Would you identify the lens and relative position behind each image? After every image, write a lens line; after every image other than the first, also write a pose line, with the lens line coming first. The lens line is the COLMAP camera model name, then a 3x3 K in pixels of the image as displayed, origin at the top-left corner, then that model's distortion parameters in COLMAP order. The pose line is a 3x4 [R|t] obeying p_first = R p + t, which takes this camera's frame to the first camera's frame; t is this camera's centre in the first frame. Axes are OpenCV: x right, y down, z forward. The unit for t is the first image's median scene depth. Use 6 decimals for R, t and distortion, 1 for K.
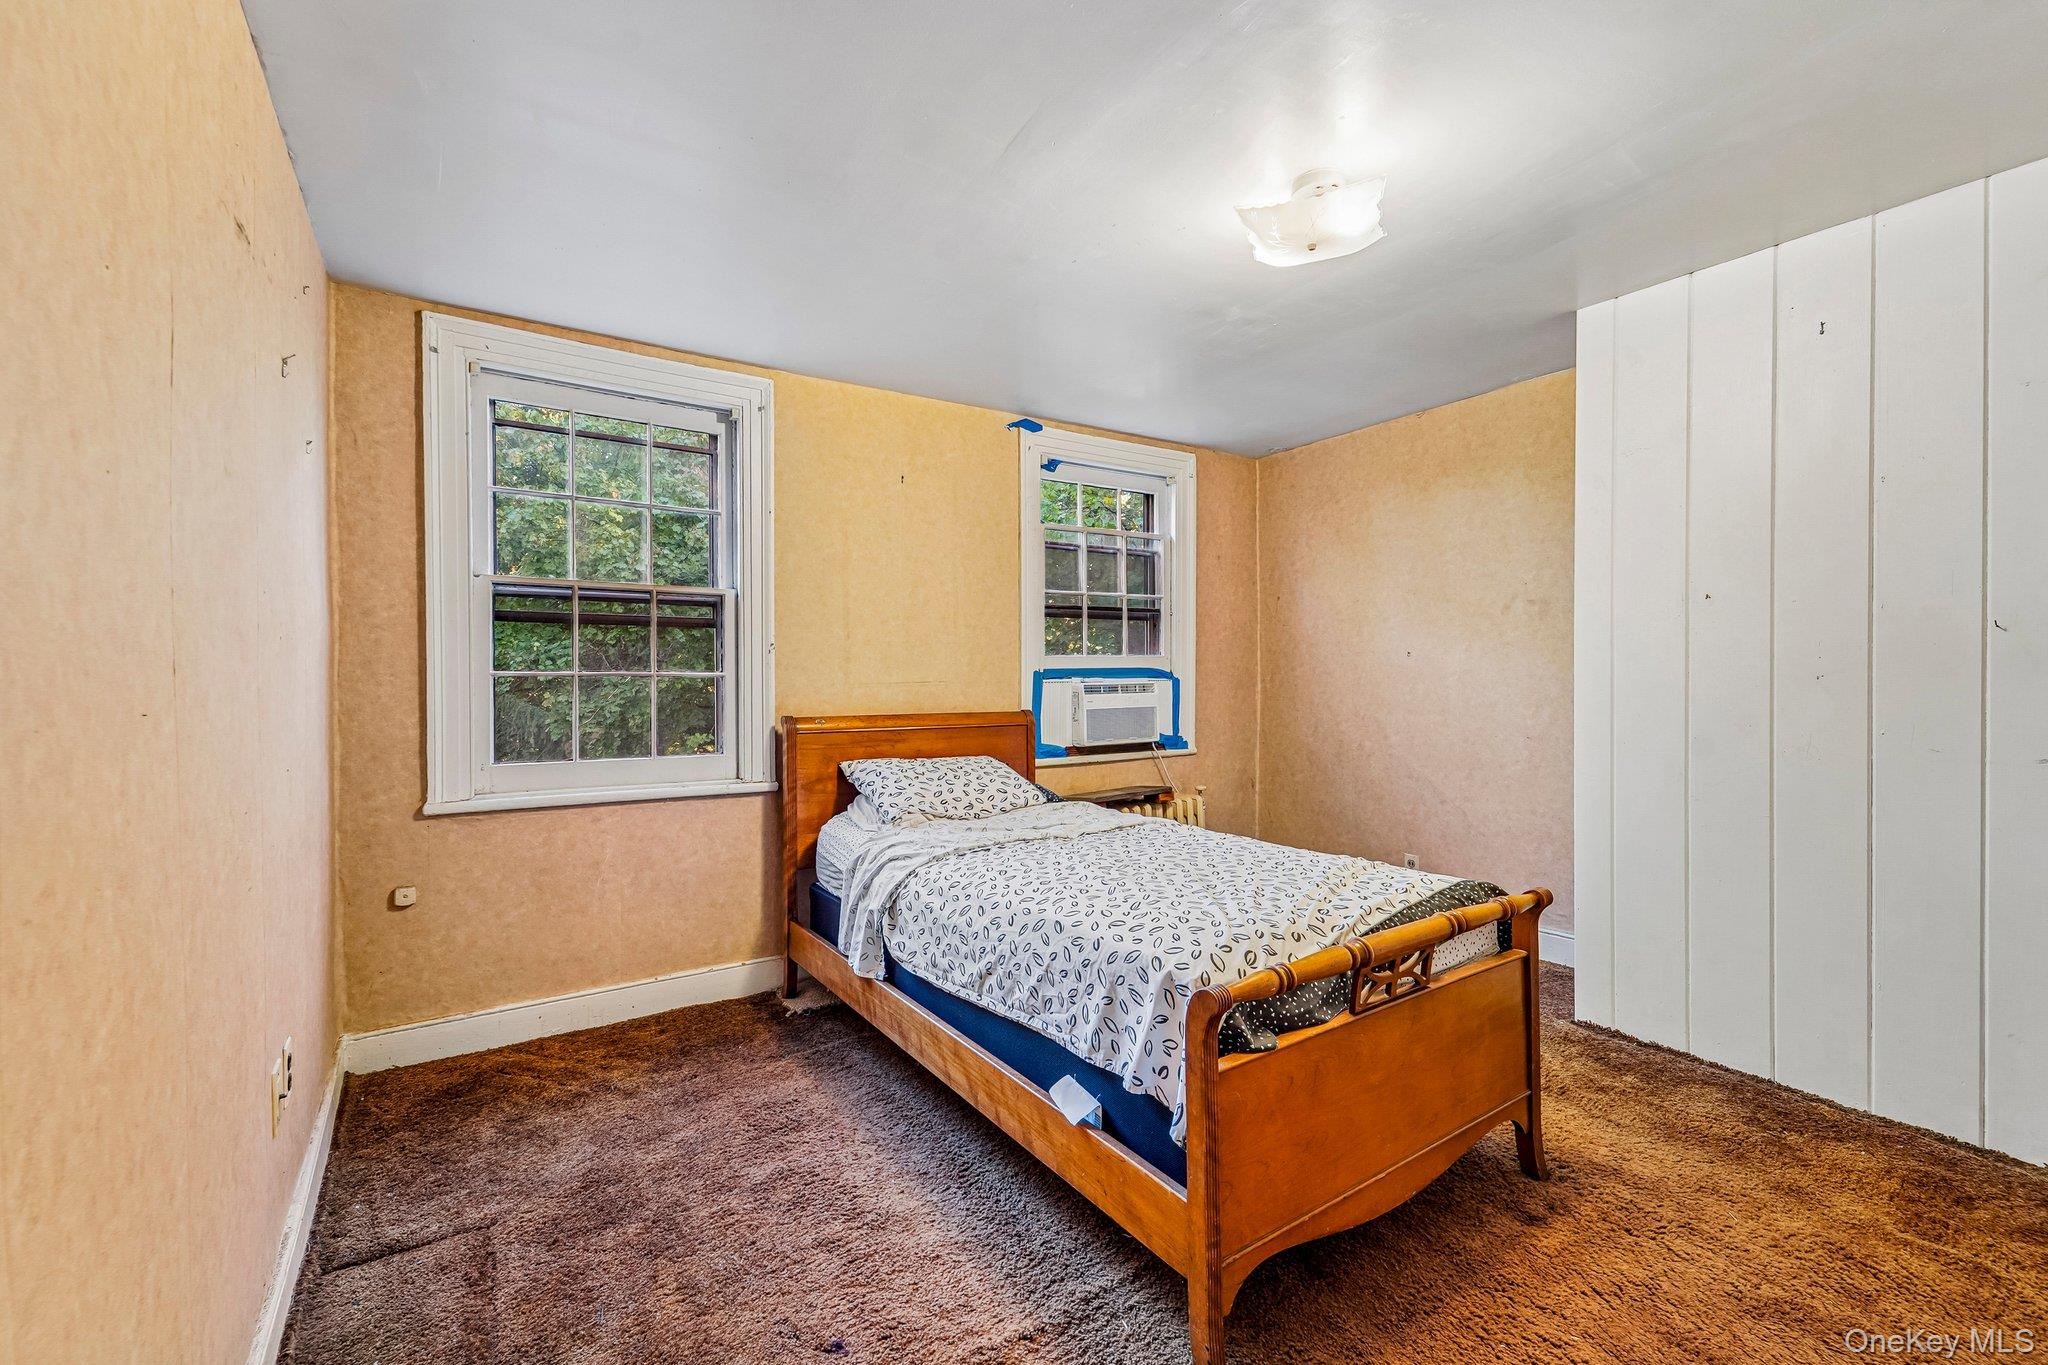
lens RADIAL K [[876.2, 0, 1019.8], [0, 876.2, 679.7], [0, 0, 1]] dist [0.019118, -0.005771]
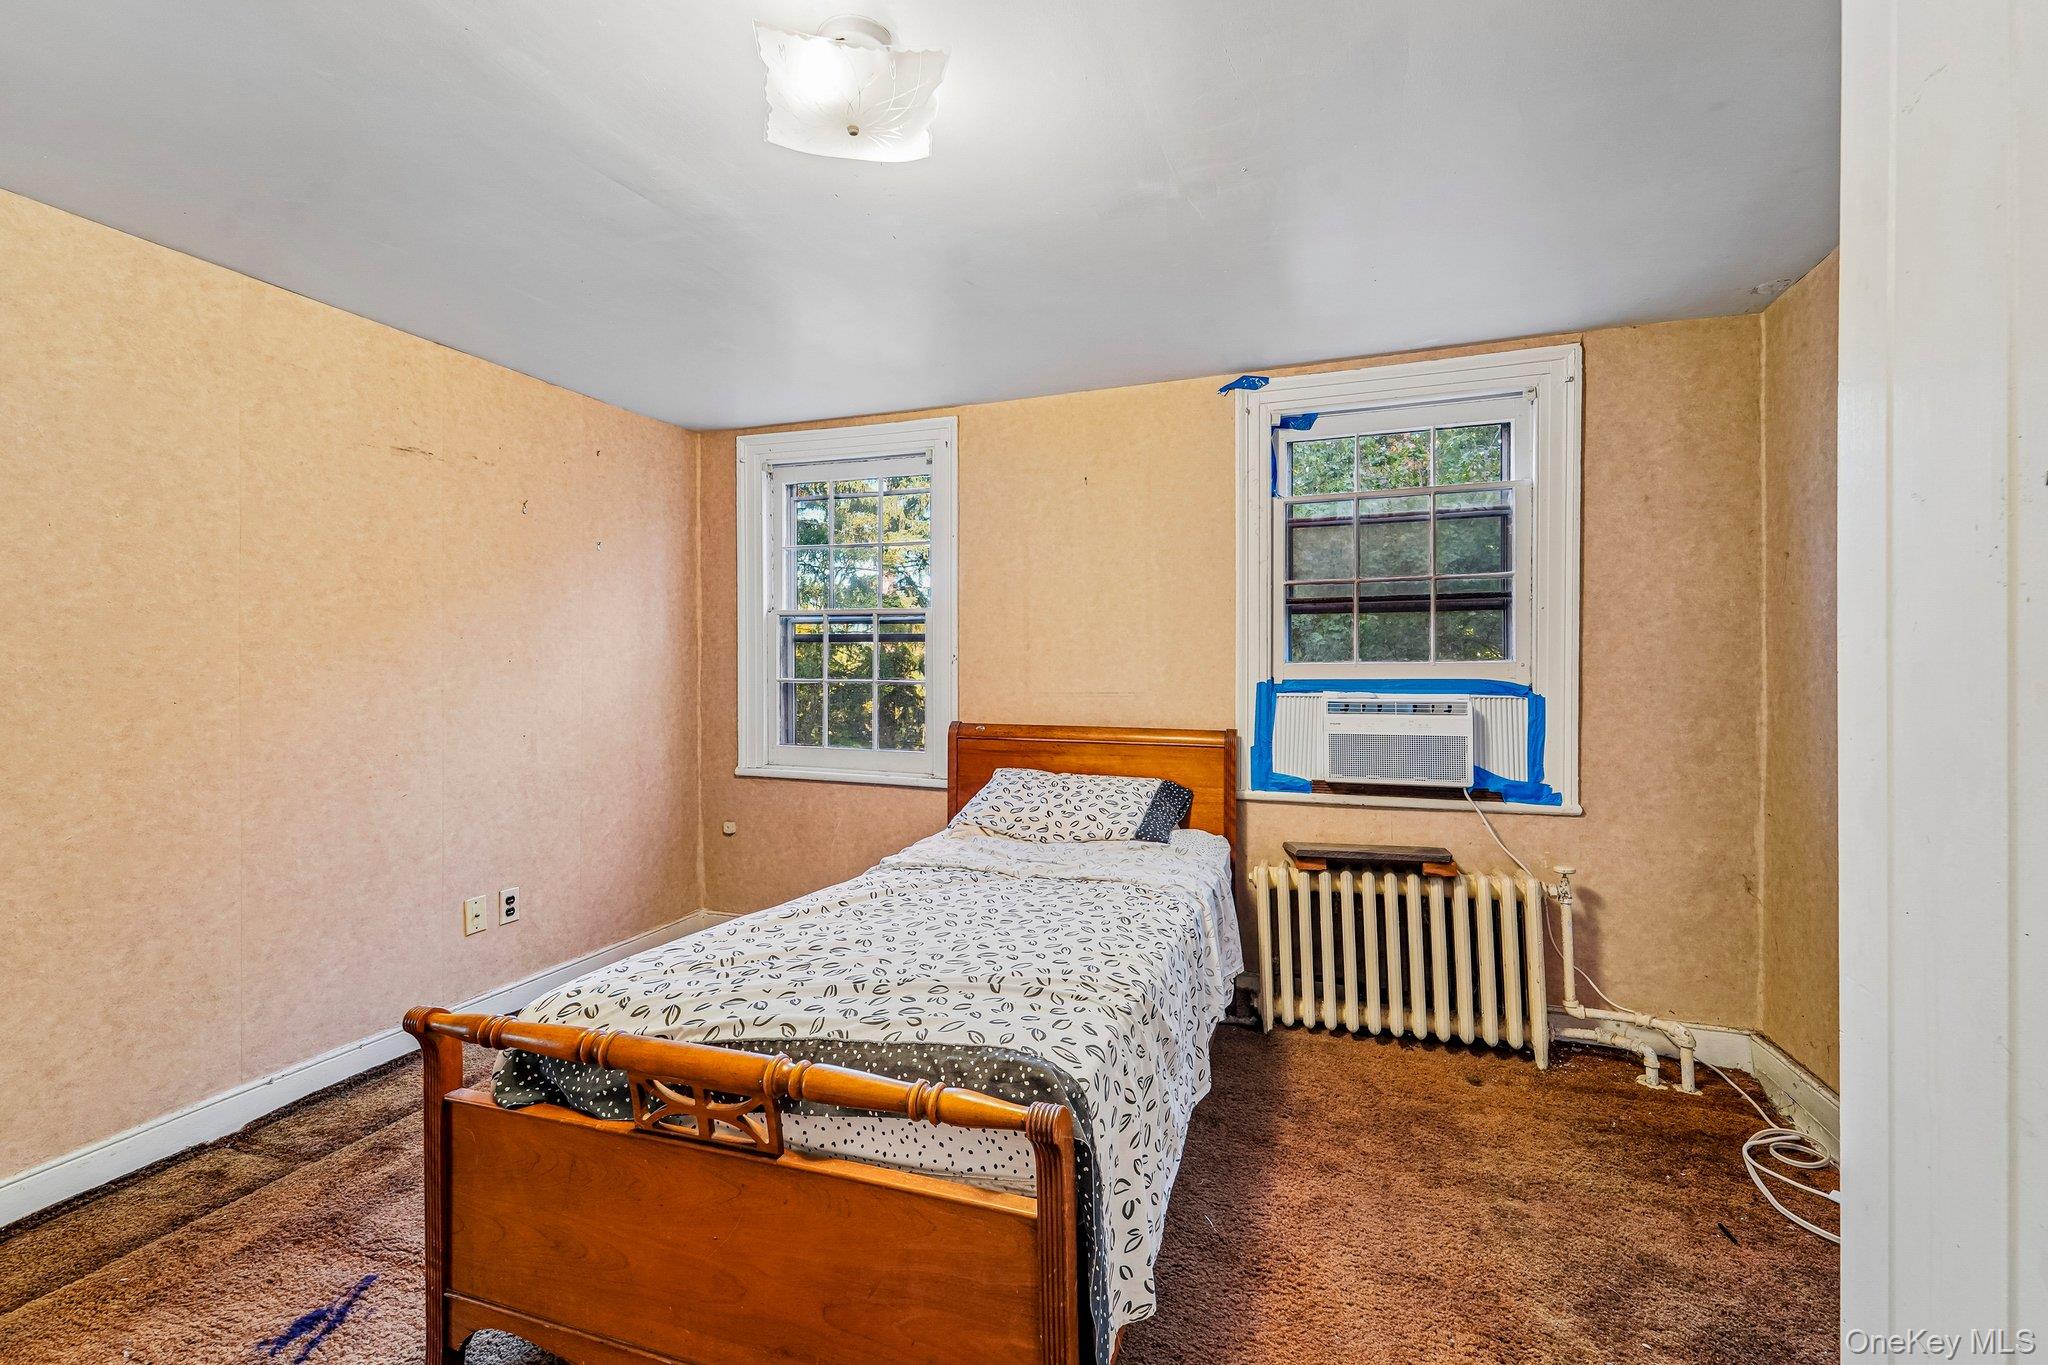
lens RADIAL K [[838.6, 0, 987.6], [0, 838.6, 677.4], [0, 0, 1]] dist [0.002546, 0.000115]
pose [[0.600932, 0.007164, -0.799268, 0.664242], [-0.012968, 0.999916, -0.000788, -0.014217], [0.799195, 0.010839, 0.600974, 0.455222]]
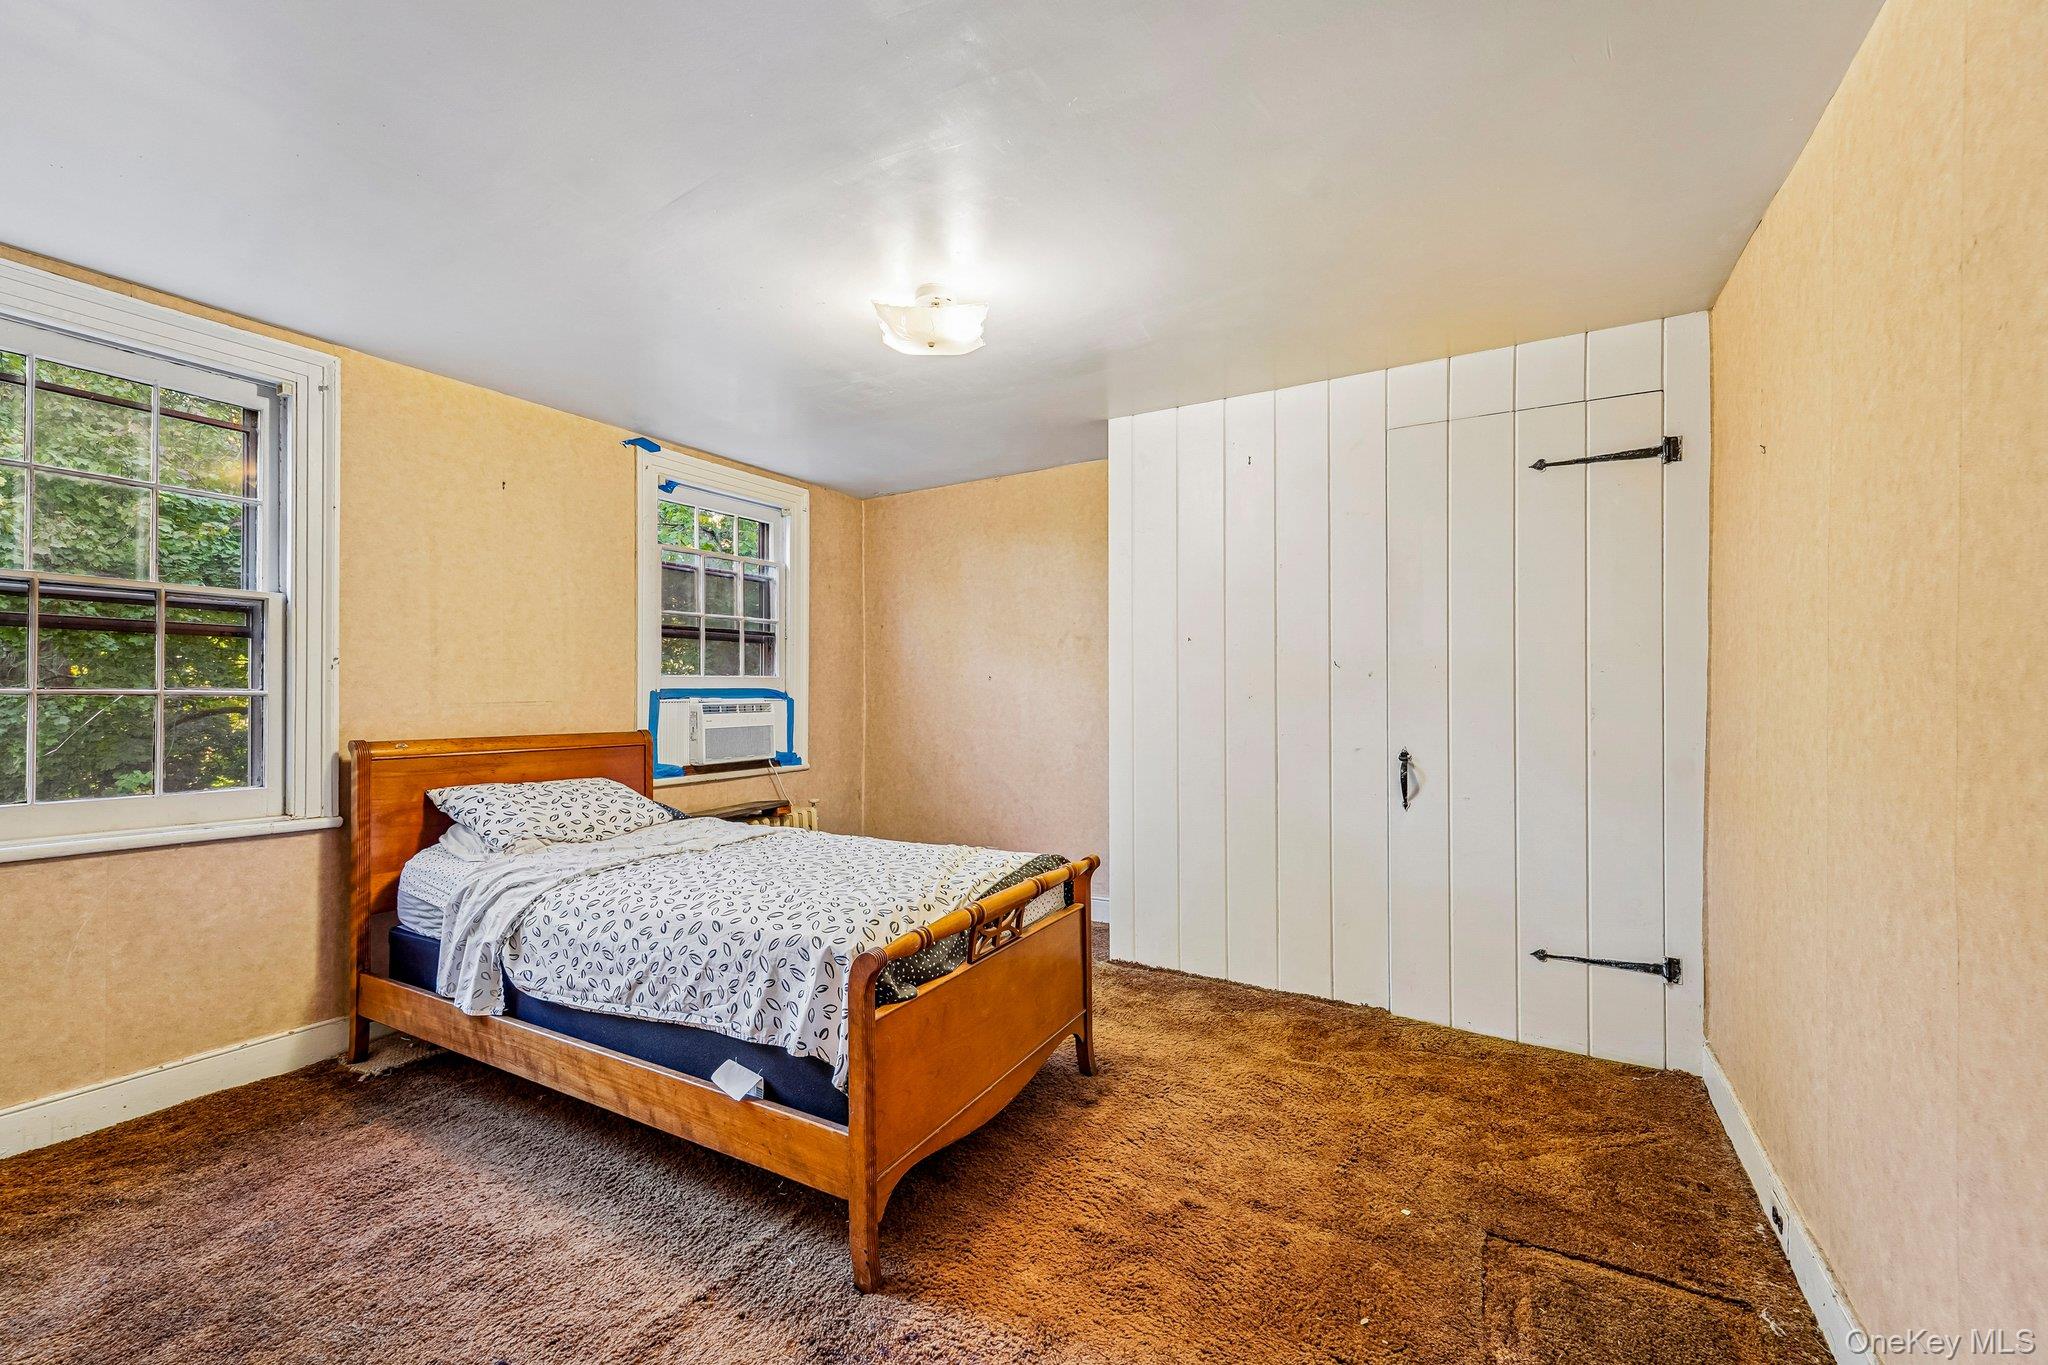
lens RADIAL K [[876.2, 0, 1019.8], [0, 876.2, 679.7], [0, 0, 1]] dist [0.019118, -0.005771]
pose [[0.889022, 0.010170, 0.457751, -0.092833], [0.001540, 0.999681, -0.025202, 0.004460], [-0.457861, 0.023110, 0.888723, -0.106251]]
